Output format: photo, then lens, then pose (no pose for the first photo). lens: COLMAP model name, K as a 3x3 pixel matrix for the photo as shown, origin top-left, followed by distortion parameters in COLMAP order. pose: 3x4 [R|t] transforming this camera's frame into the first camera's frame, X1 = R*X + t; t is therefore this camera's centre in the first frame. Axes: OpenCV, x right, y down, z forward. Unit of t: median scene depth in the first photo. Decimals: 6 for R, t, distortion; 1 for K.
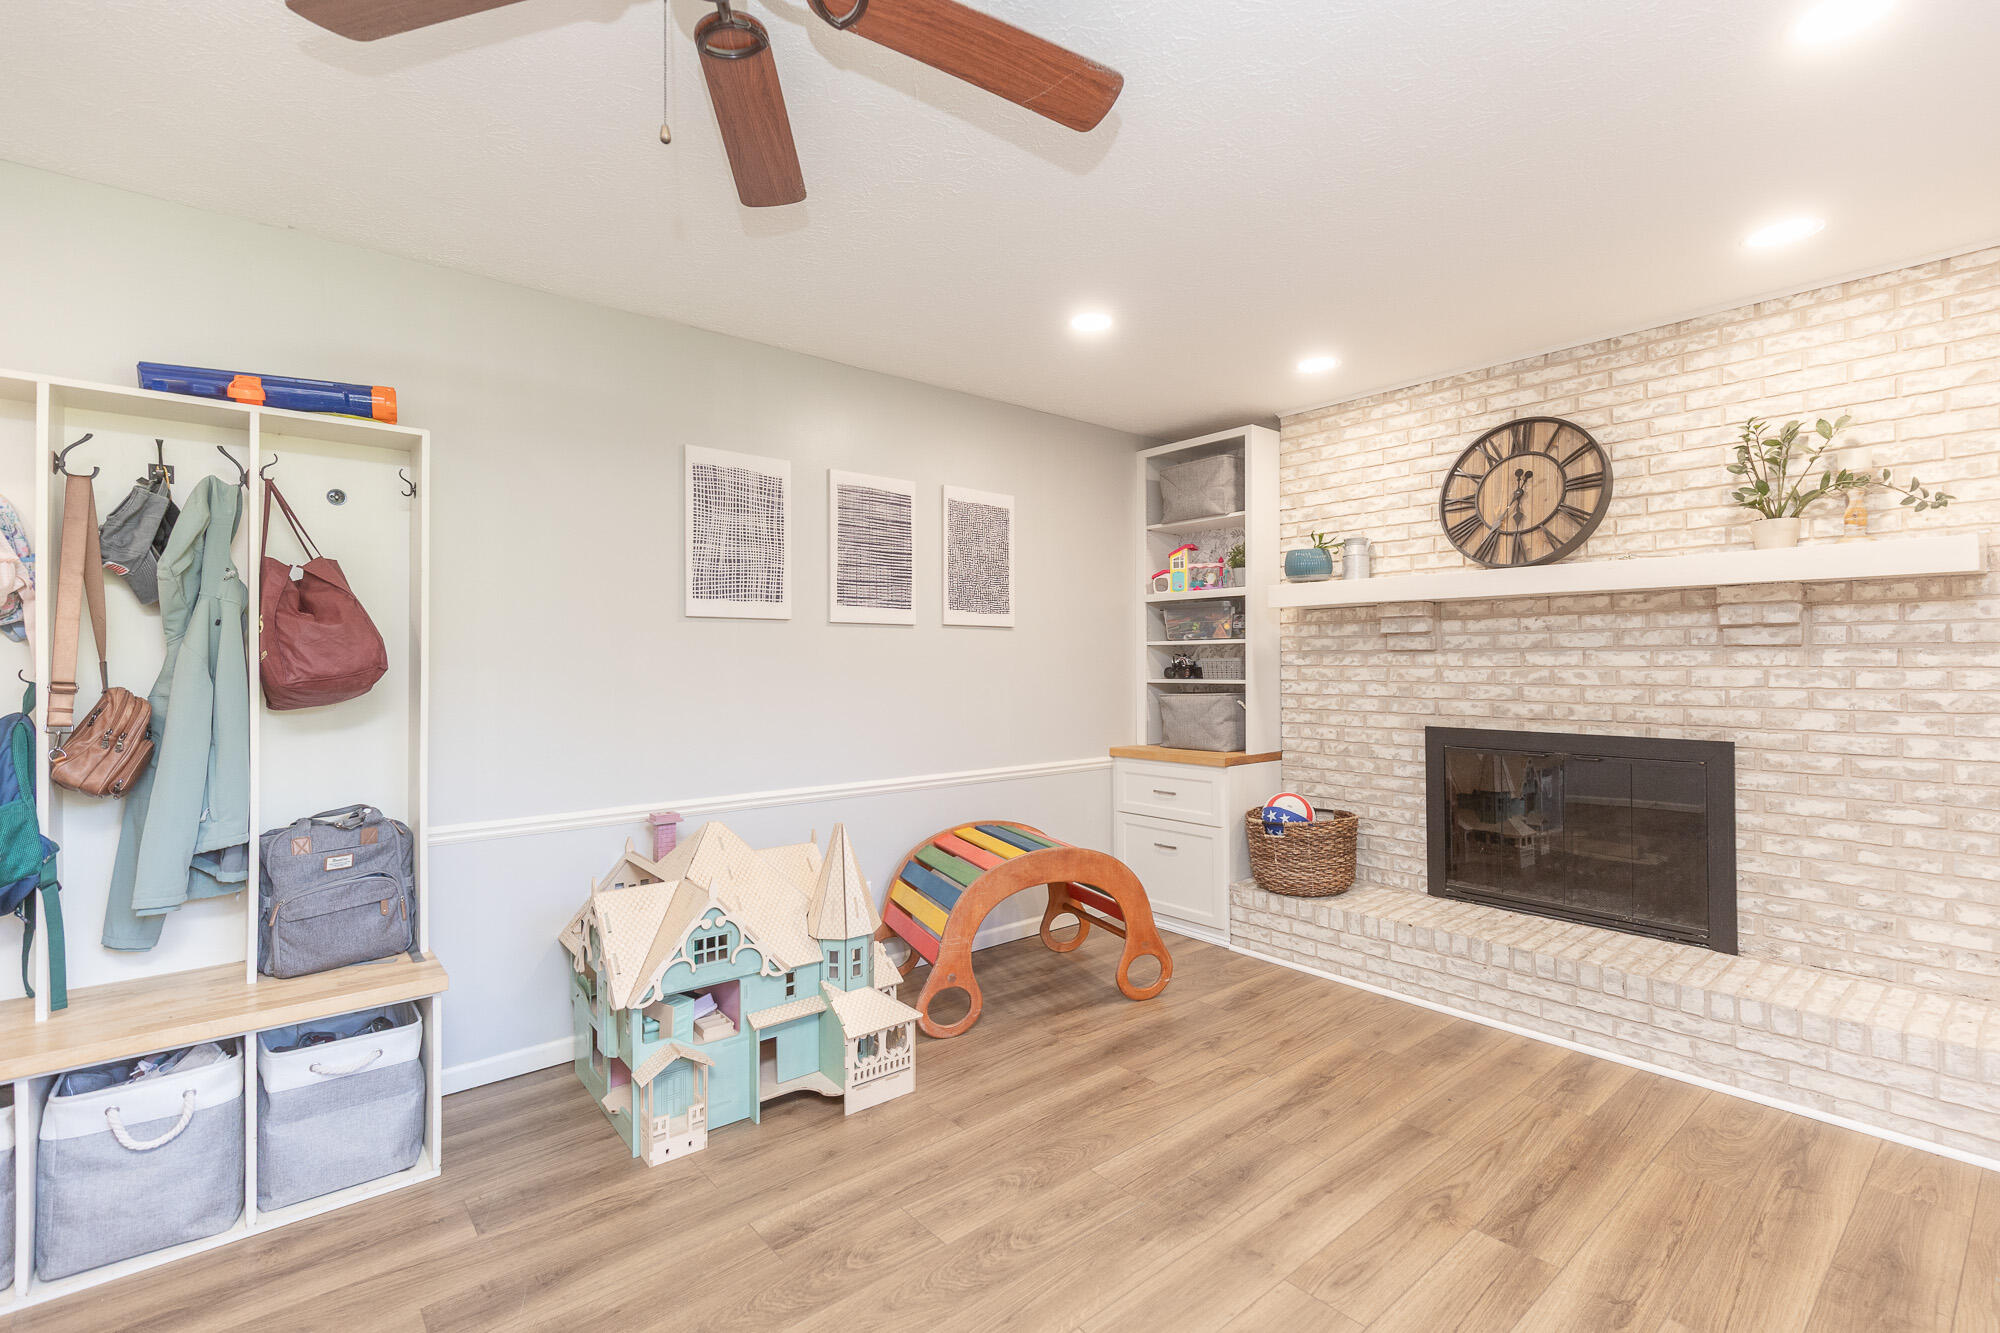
lens RADIAL K [[900.7, 0, 1021.3], [0, 900.7, 659.7], [0, 0, 1]] dist [0.004222, 0.000231]
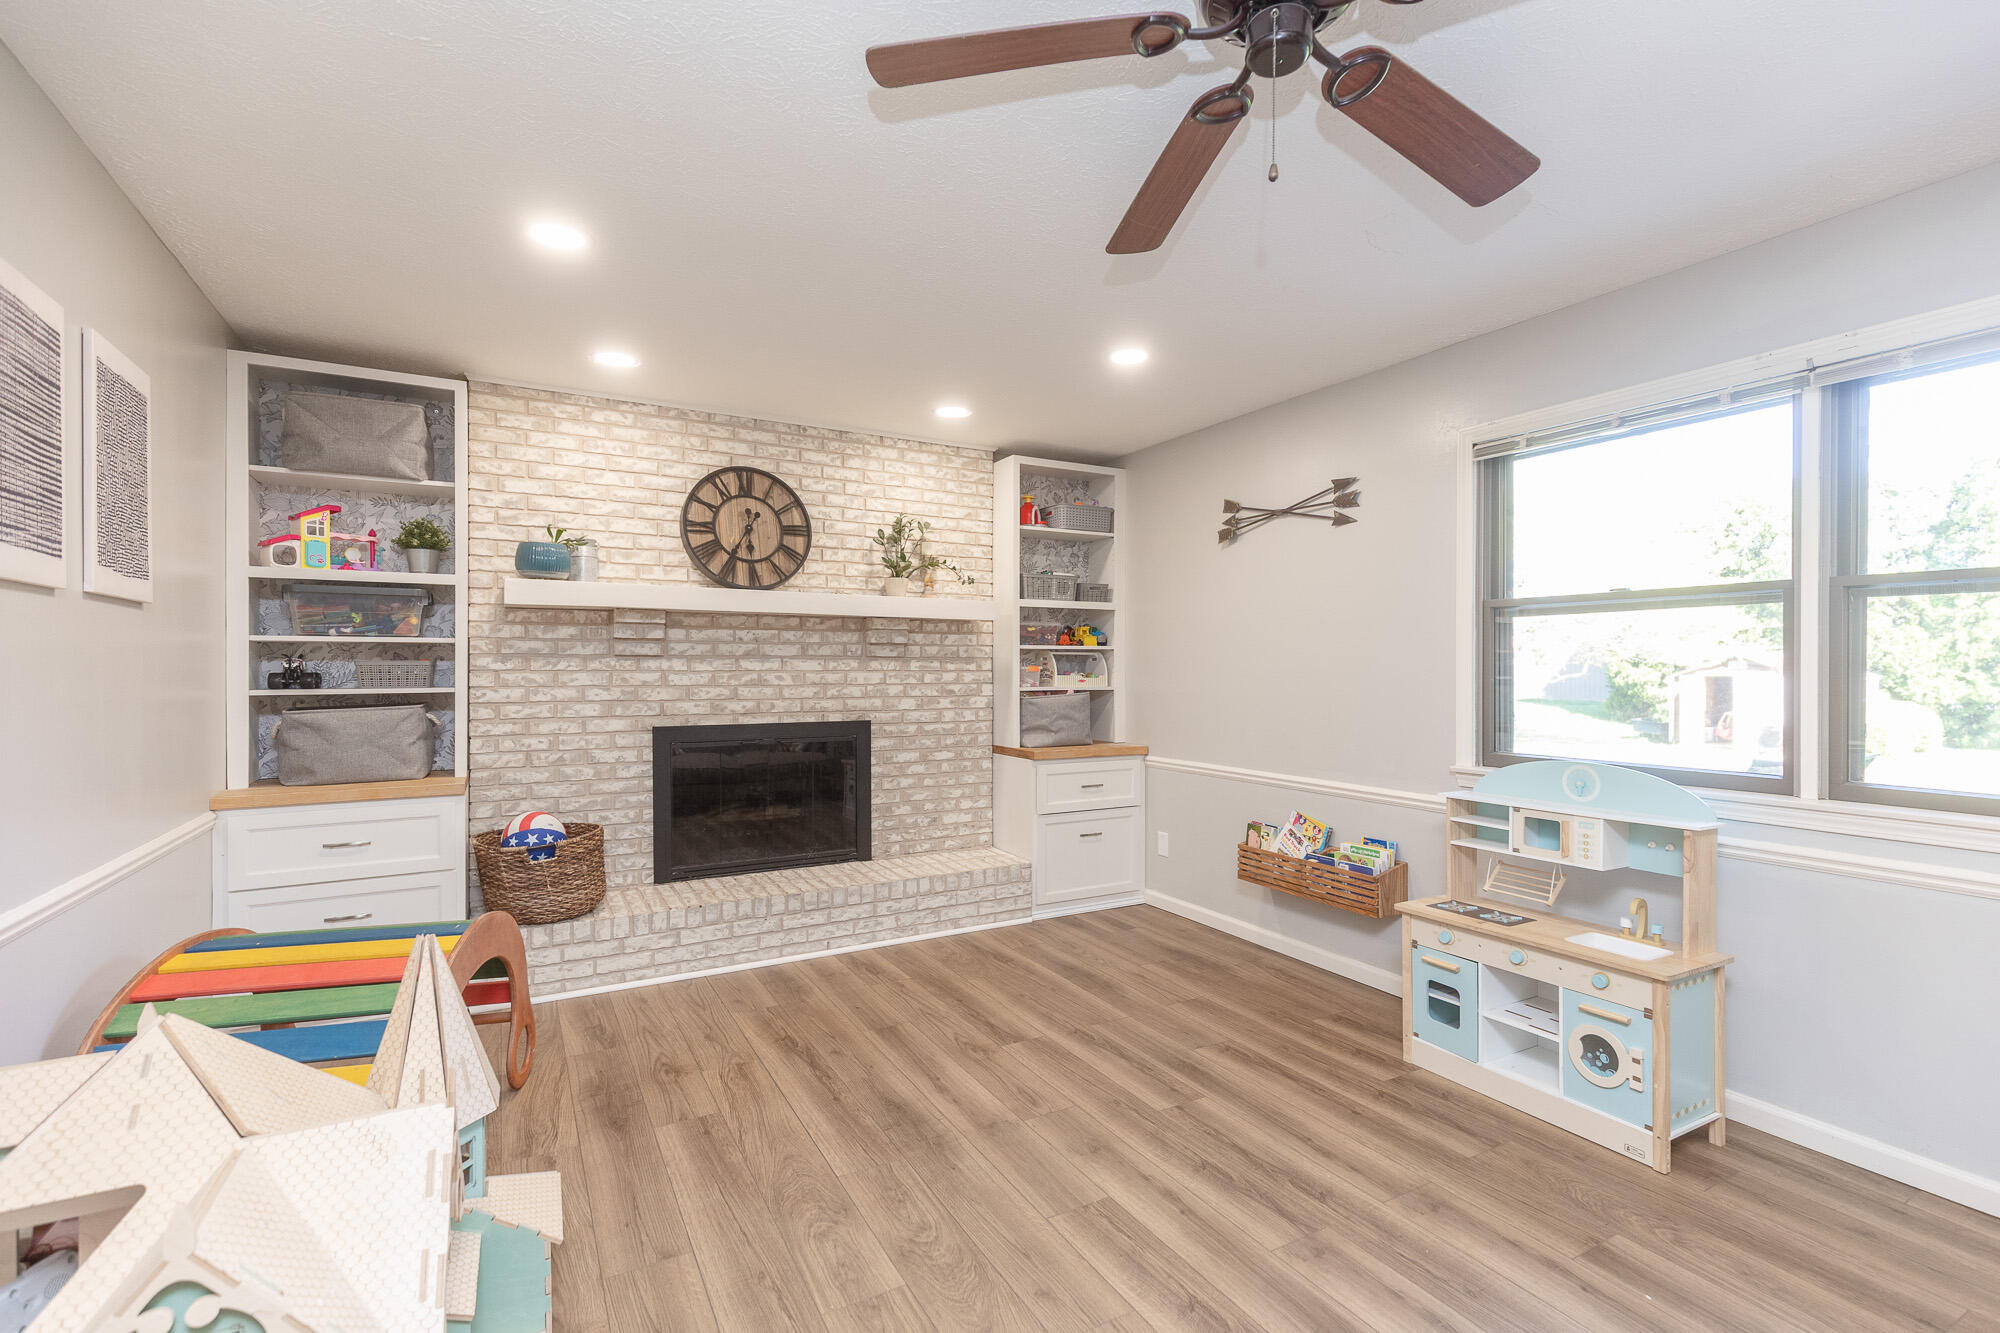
lens RADIAL K [[898.2, 0, 1017.3], [0, 898.2, 670.1], [0, 0, 1]] dist [0.003900, -0.000173]
pose [[0.193901, 0.000699, 0.981021, -0.569499], [-0.004708, 0.999989, 0.000218, 0.004685], [-0.981010, -0.004661, 0.193902, 0.411487]]
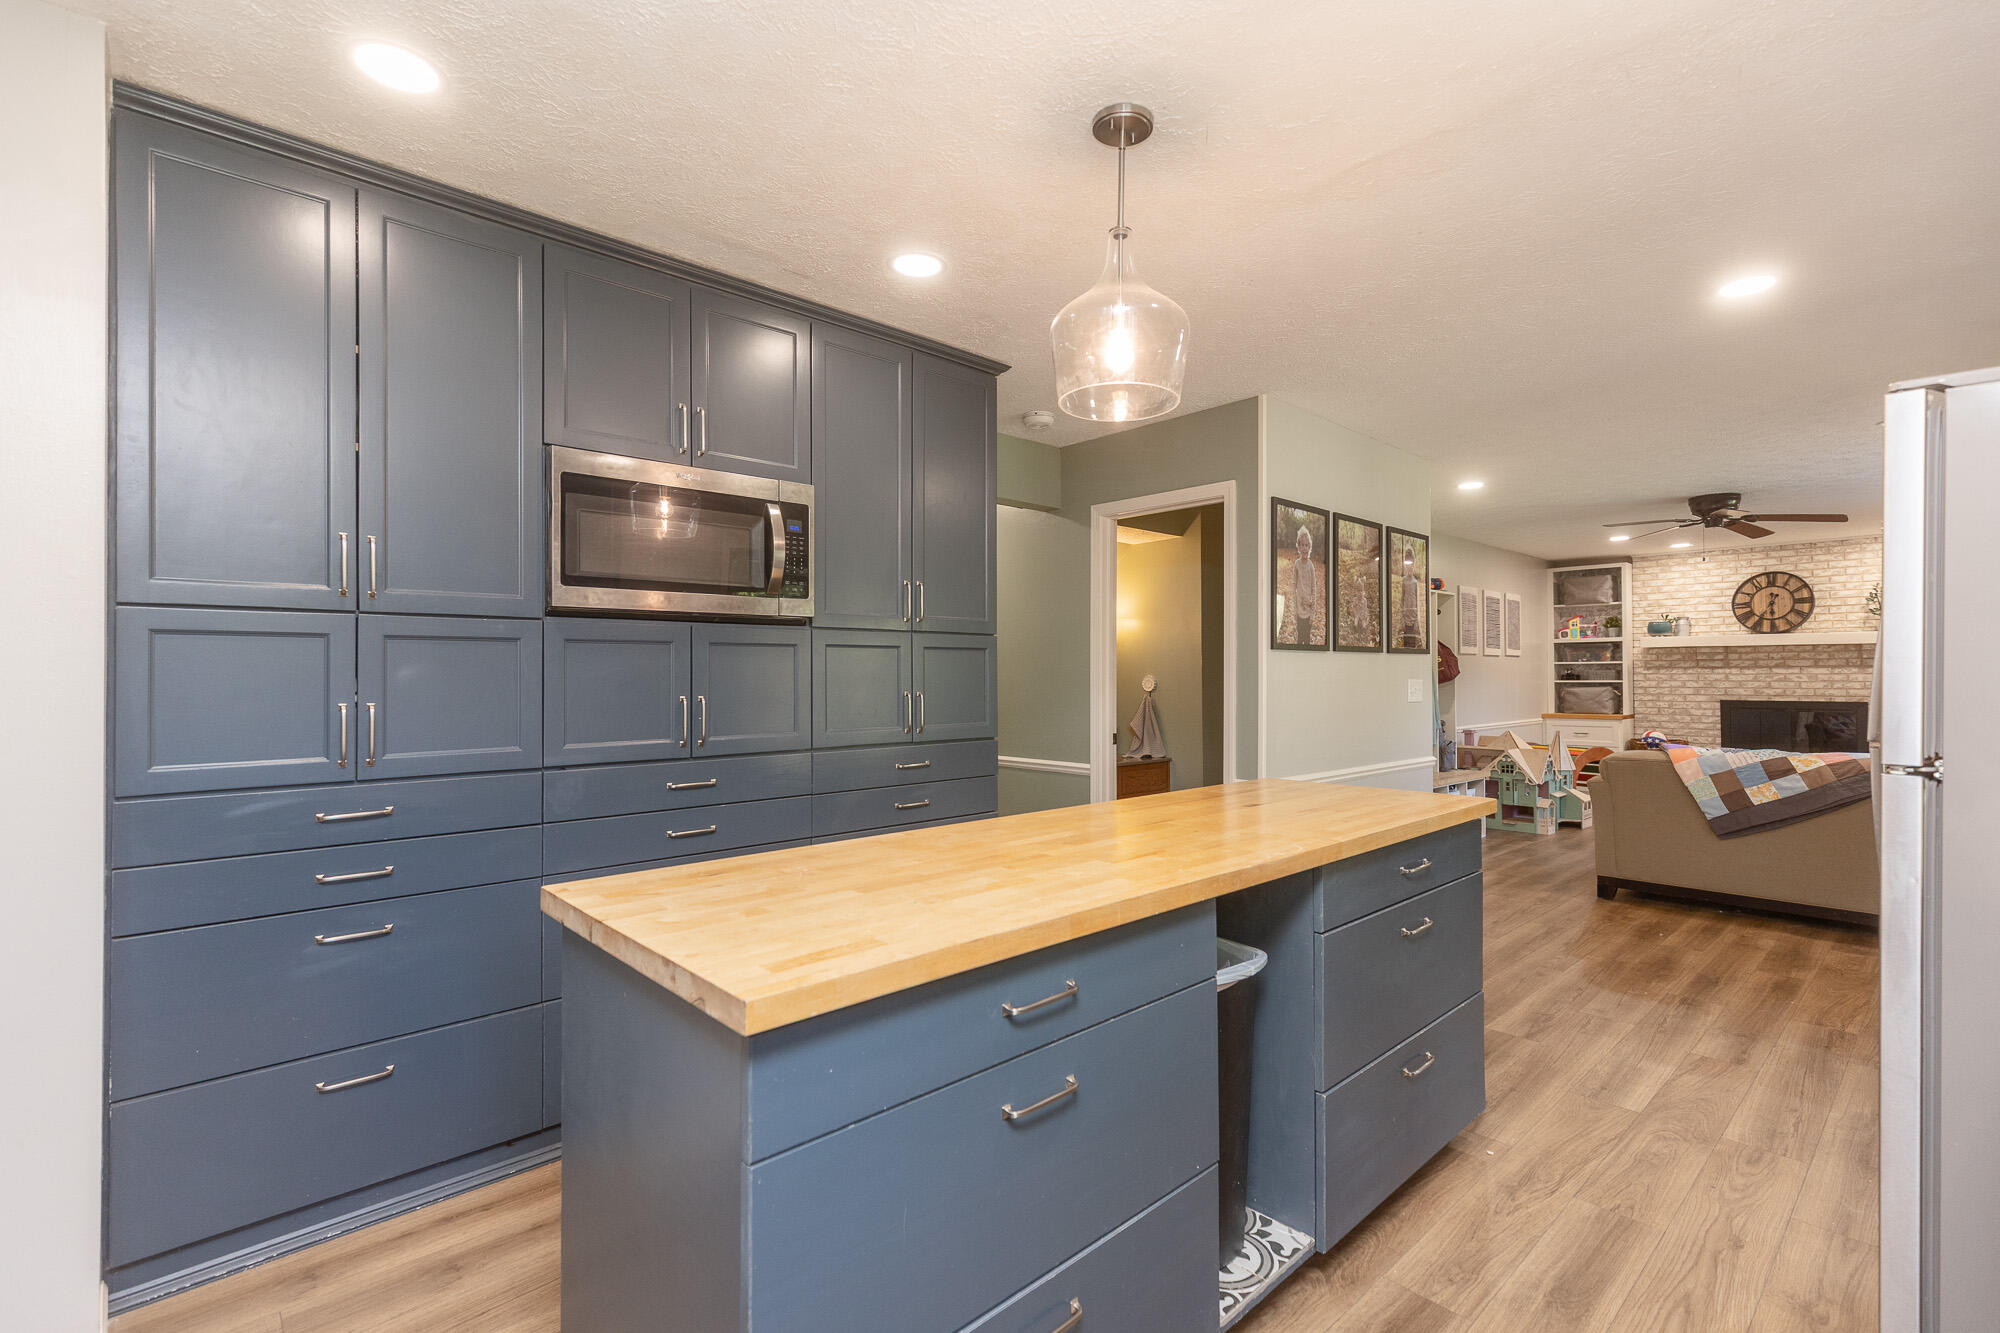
lens RADIAL K [[895.0, 0, 1006.9], [0, 895.0, 663.9], [0, 0, 1]] dist [-0.001576, -0.000313]
pose [[0.999617, 0.000907, 0.027644, -1.588821], [-0.000652, 0.999957, -0.009250, 0.004693], [-0.027651, 0.009228, 0.999575, -1.361696]]
